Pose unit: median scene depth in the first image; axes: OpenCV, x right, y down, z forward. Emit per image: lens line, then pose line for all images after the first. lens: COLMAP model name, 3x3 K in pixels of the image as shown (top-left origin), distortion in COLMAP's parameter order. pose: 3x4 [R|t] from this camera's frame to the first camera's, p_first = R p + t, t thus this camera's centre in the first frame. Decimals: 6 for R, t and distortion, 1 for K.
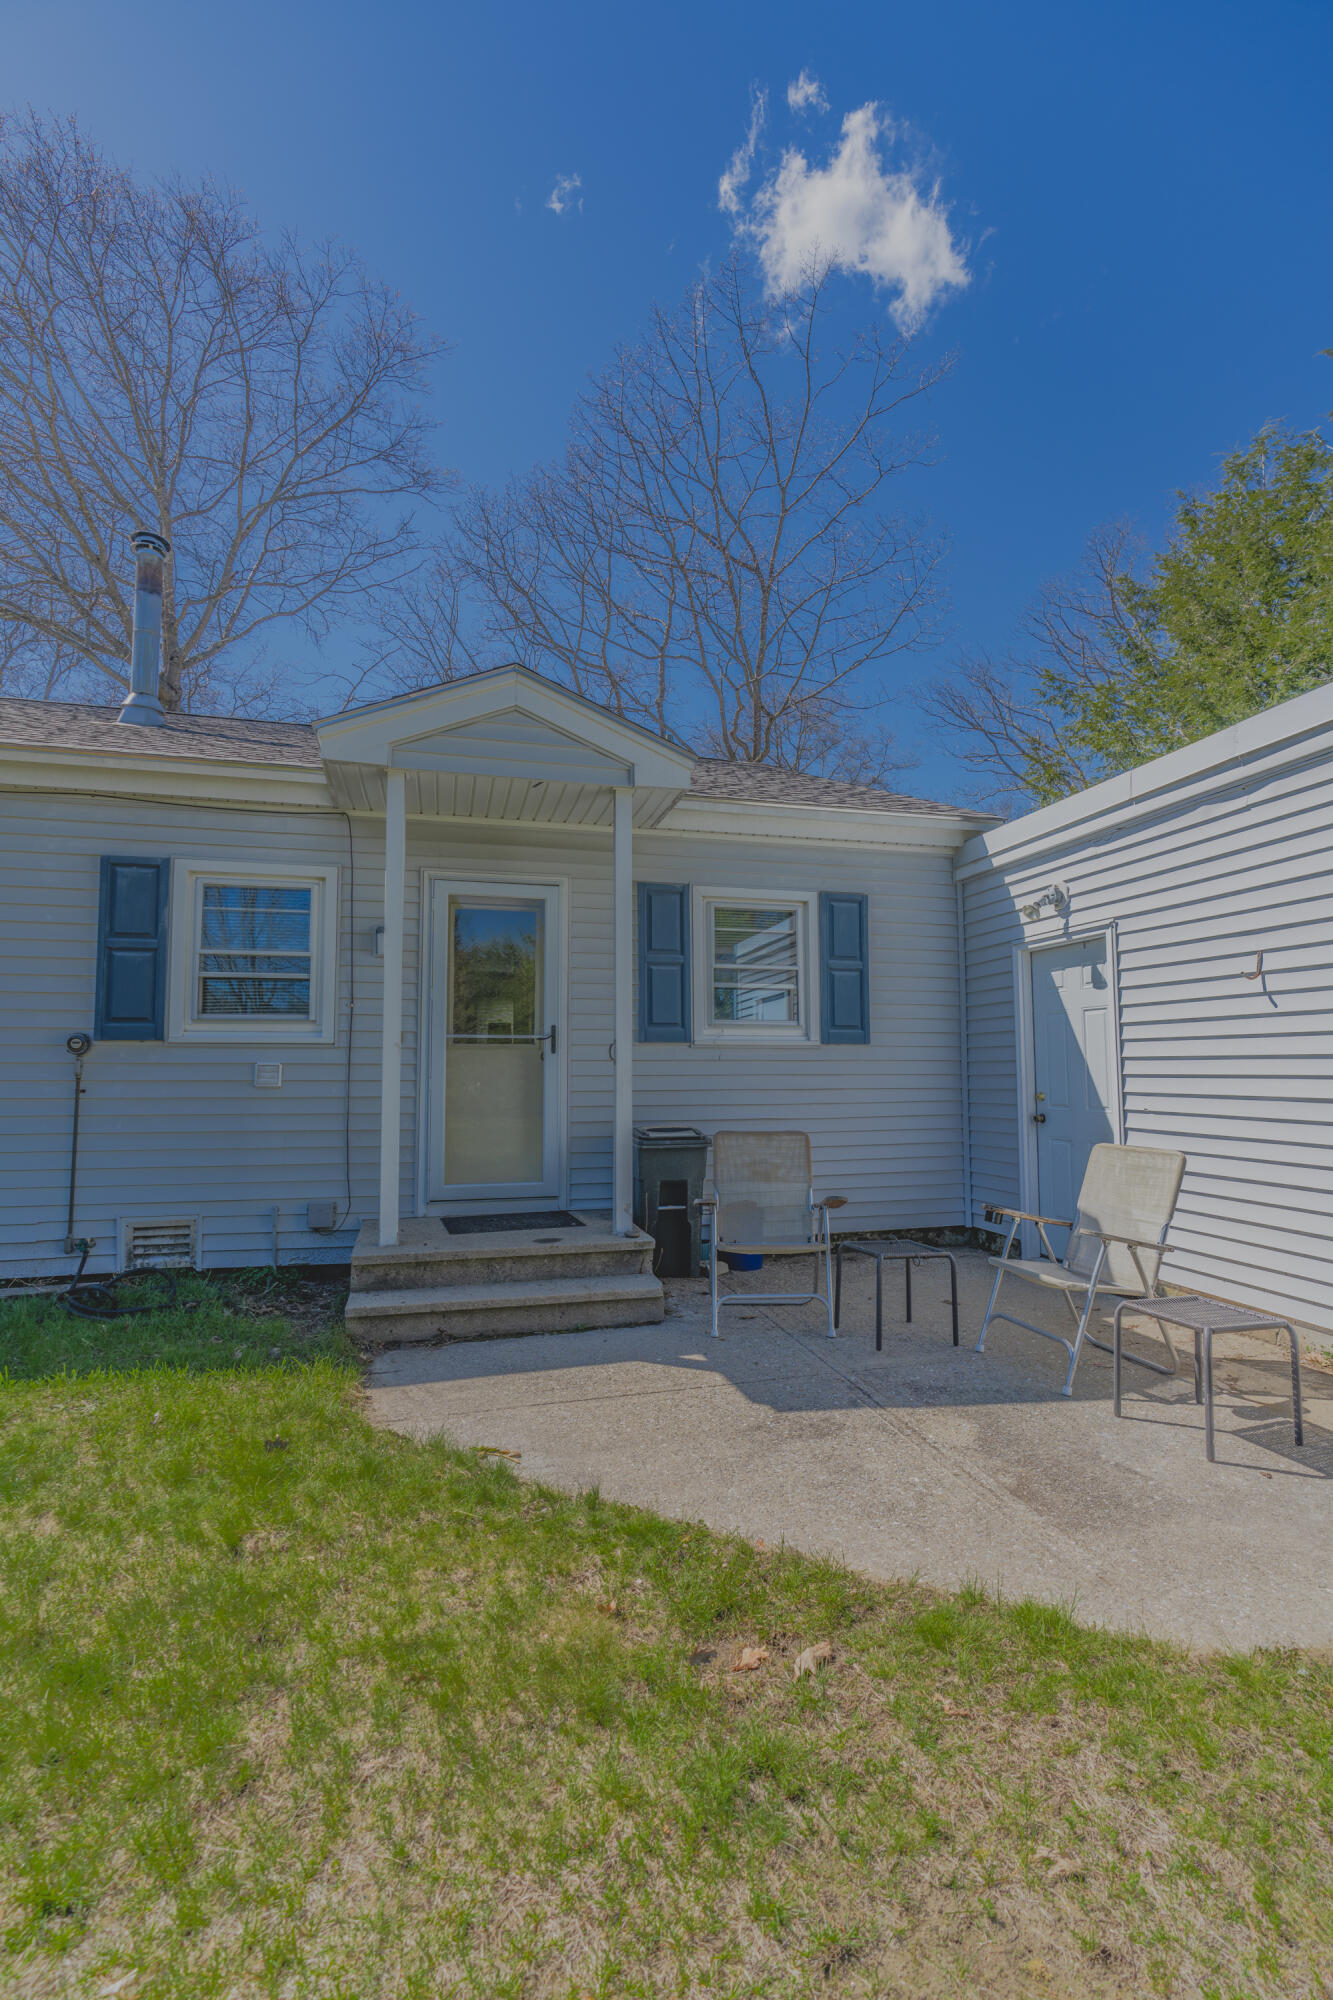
lens RADIAL K [[893.7, 0, 662.7], [0, 893.7, 1000.5], [0, 0, 1]] dist [-0.010428, 0.002554]
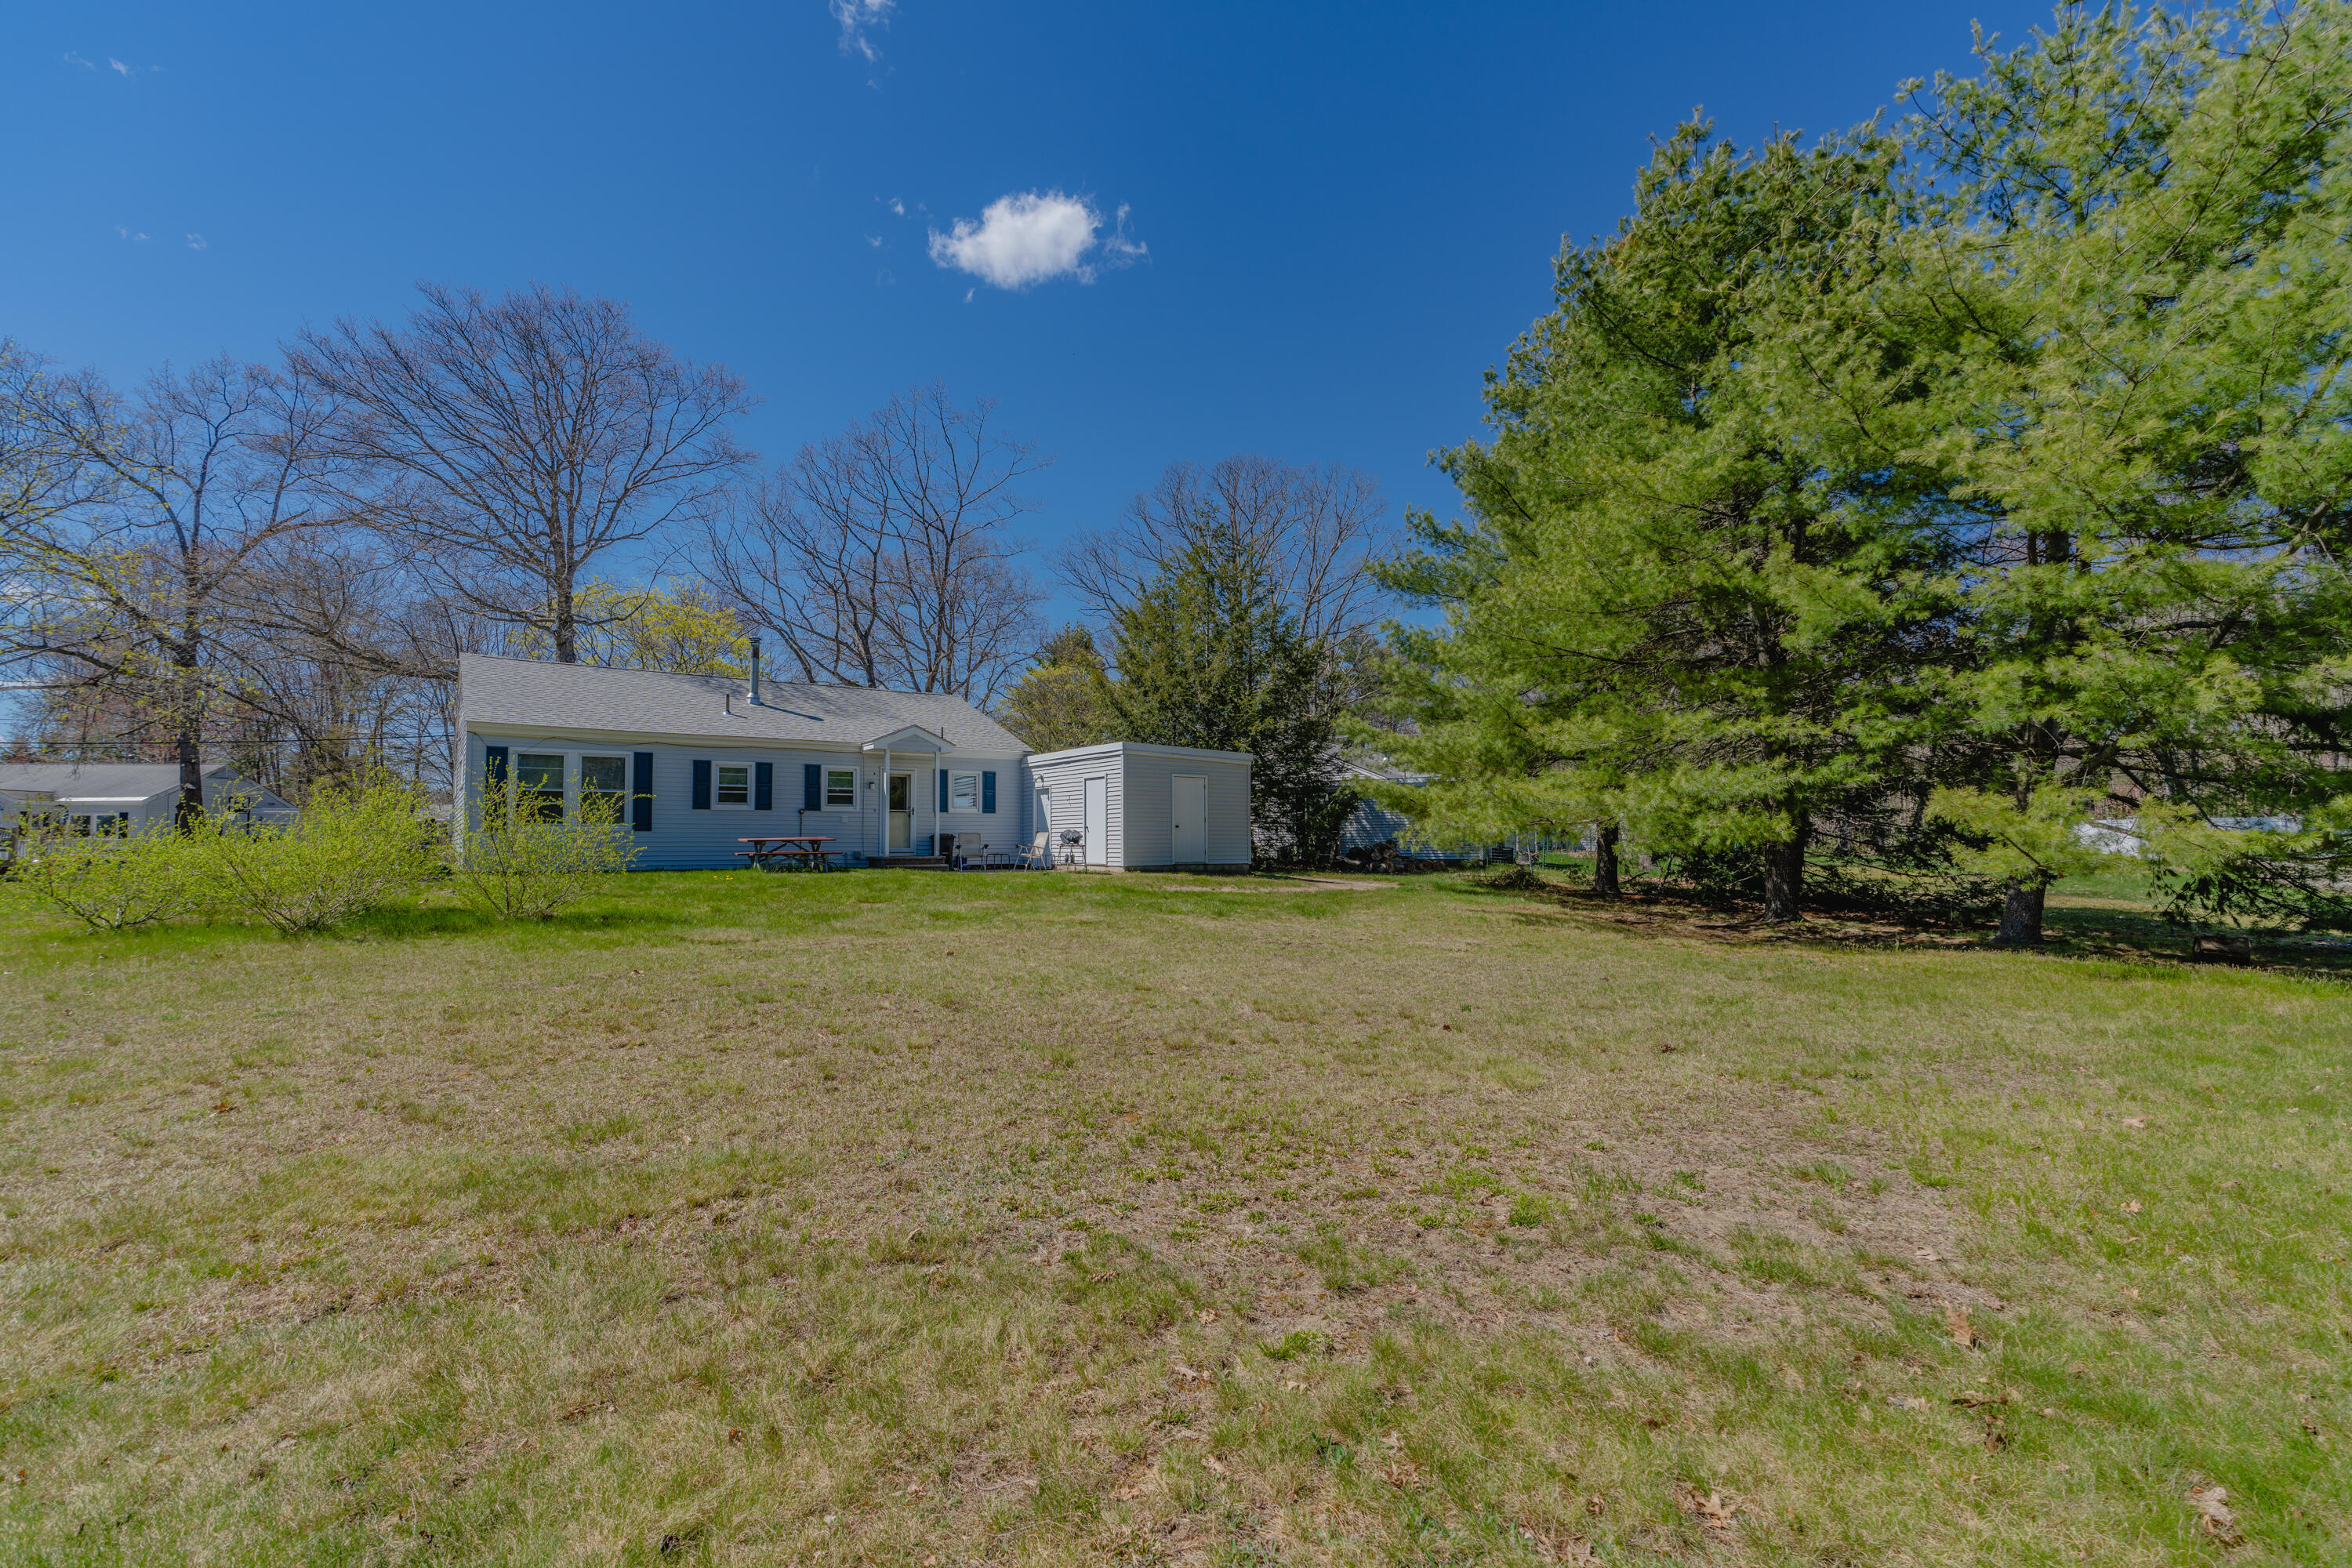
lens RADIAL K [[1051.0, 0, 1175.7], [0, 1051.0, 777.5], [0, 0, 1]] dist [-0.010428, 0.002554]
pose [[0.930268, 0.019695, 0.366353, -0.743285], [-0.023232, 0.999716, 0.005247, -0.153632], [-0.366146, -0.013392, 0.930461, -3.680721]]
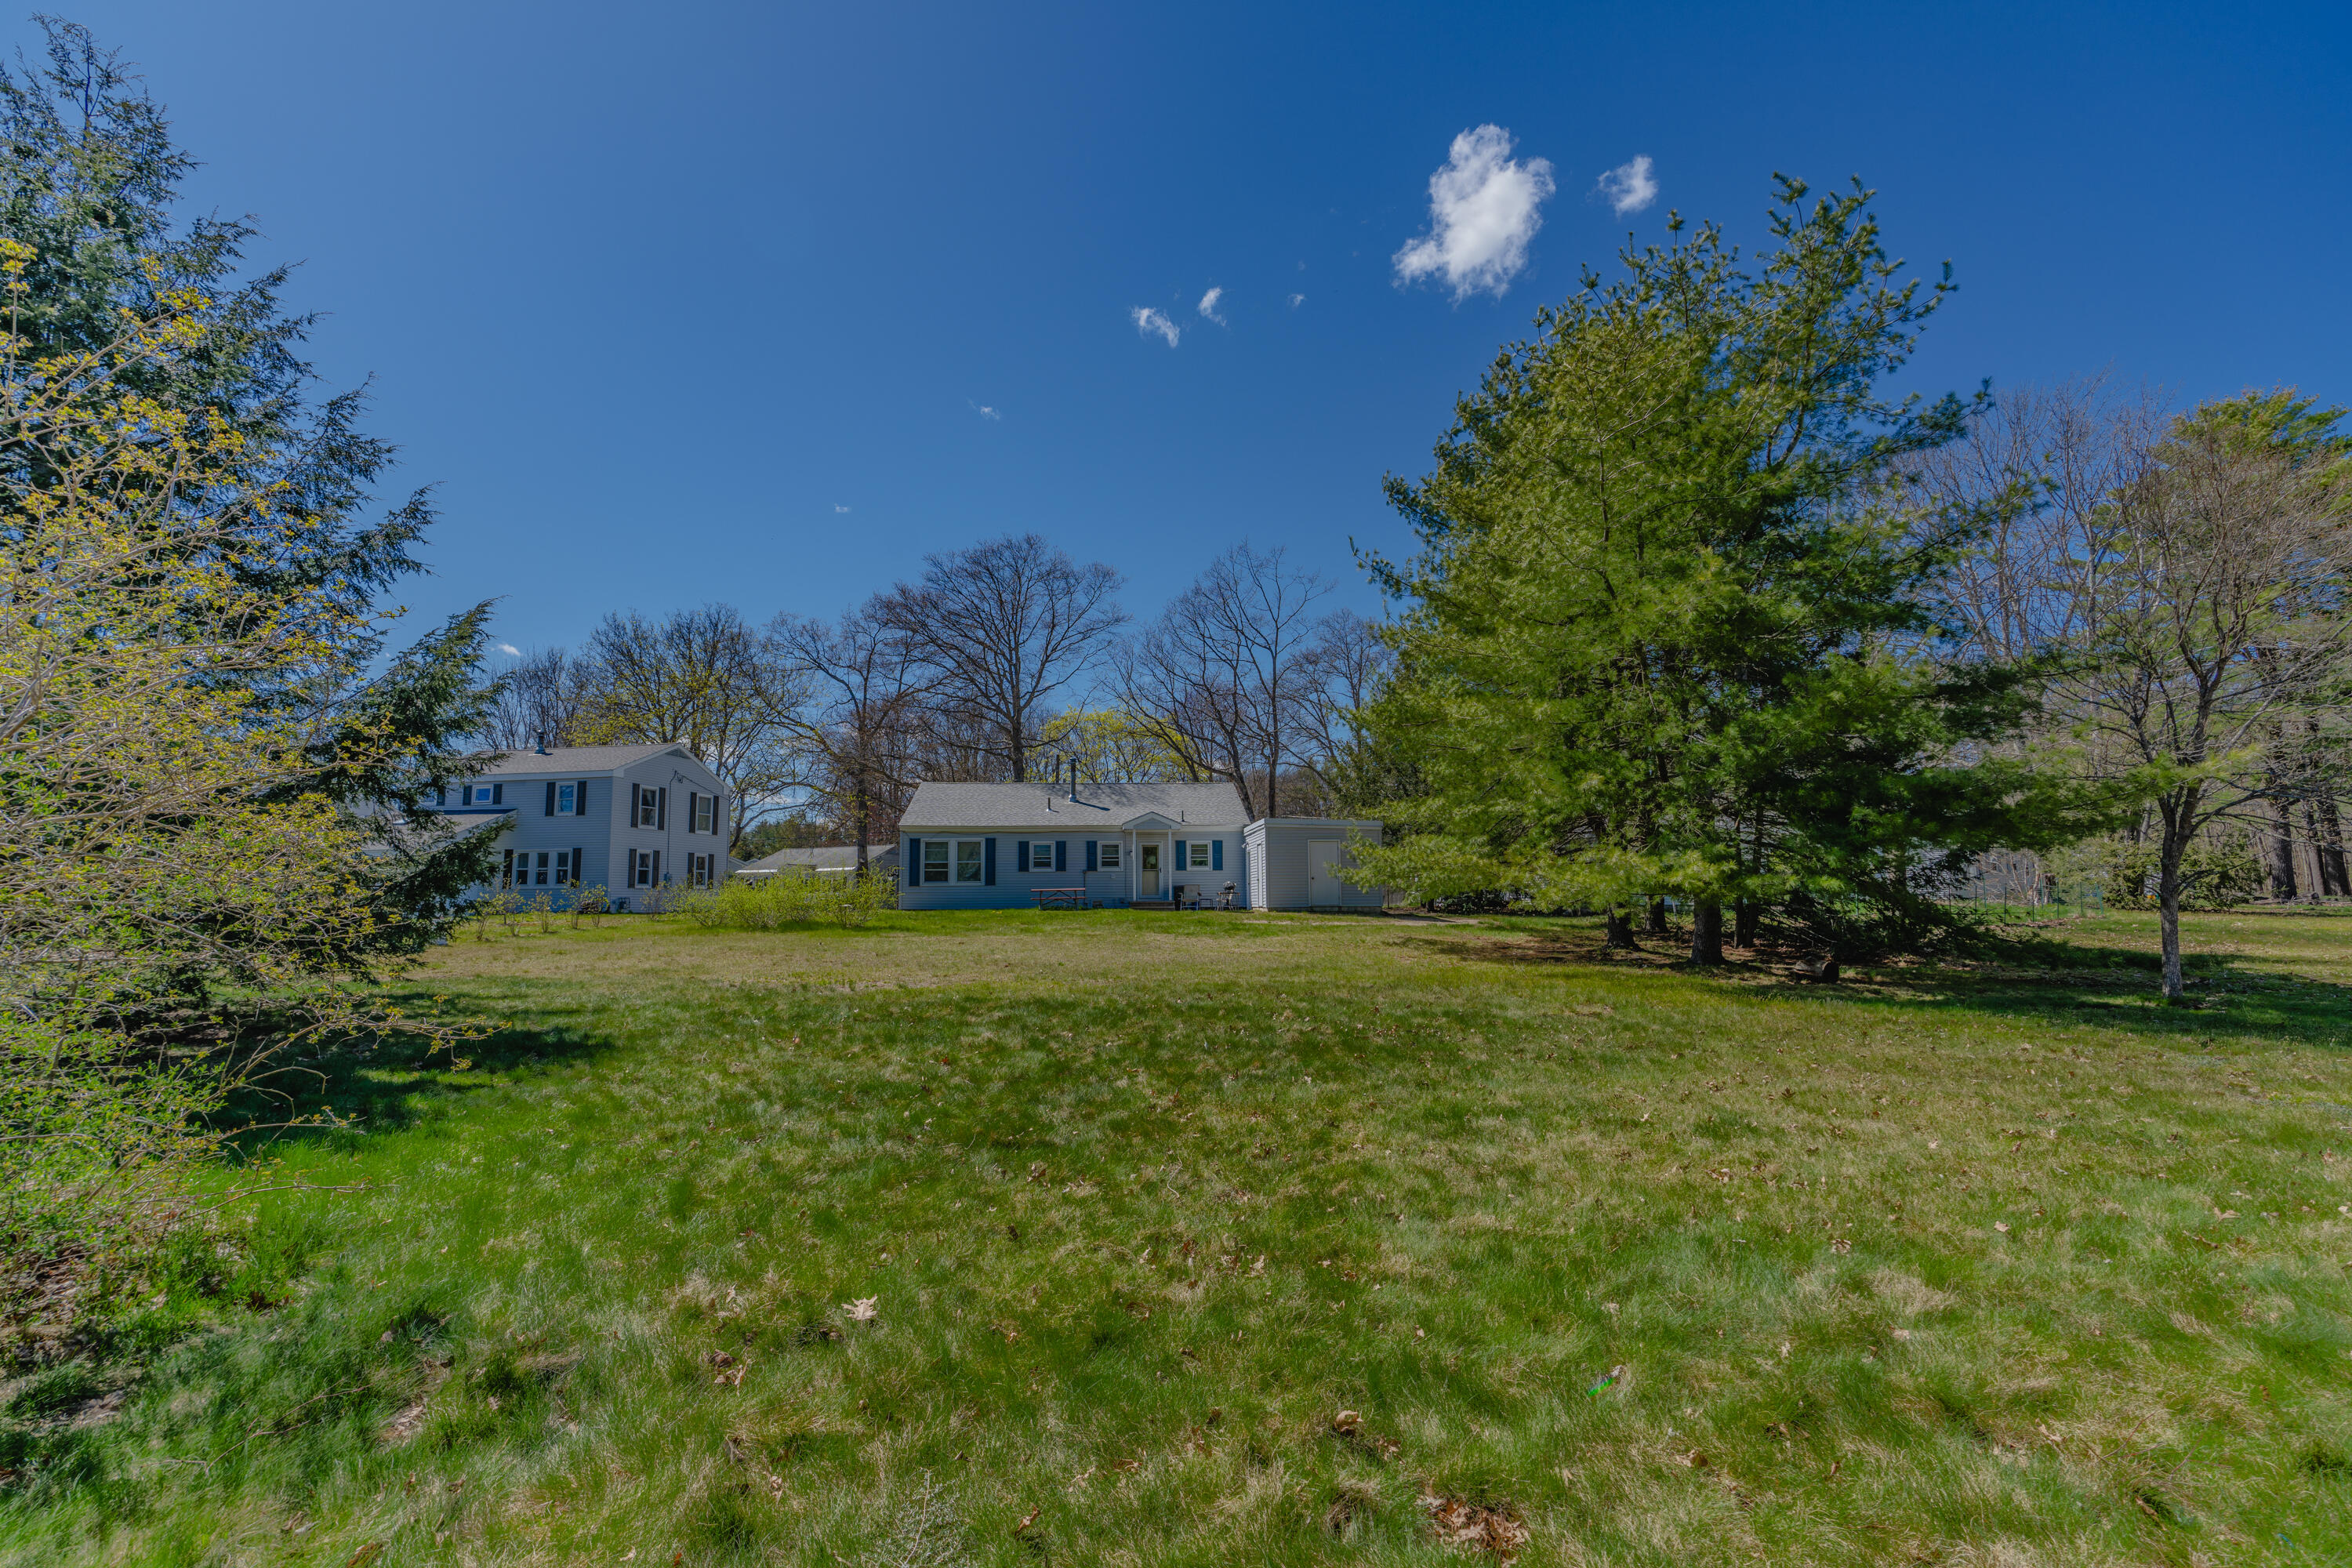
lens RADIAL K [[1051.0, 0, 1176.4], [0, 1051.0, 779.3], [0, 0, 1]] dist [-0.010428, 0.002554]
pose [[0.984741, -0.026480, -0.171999, 1.146205], [0.019791, 0.998984, -0.040487, -0.259855], [0.172896, 0.036465, 0.984265, -5.592659]]
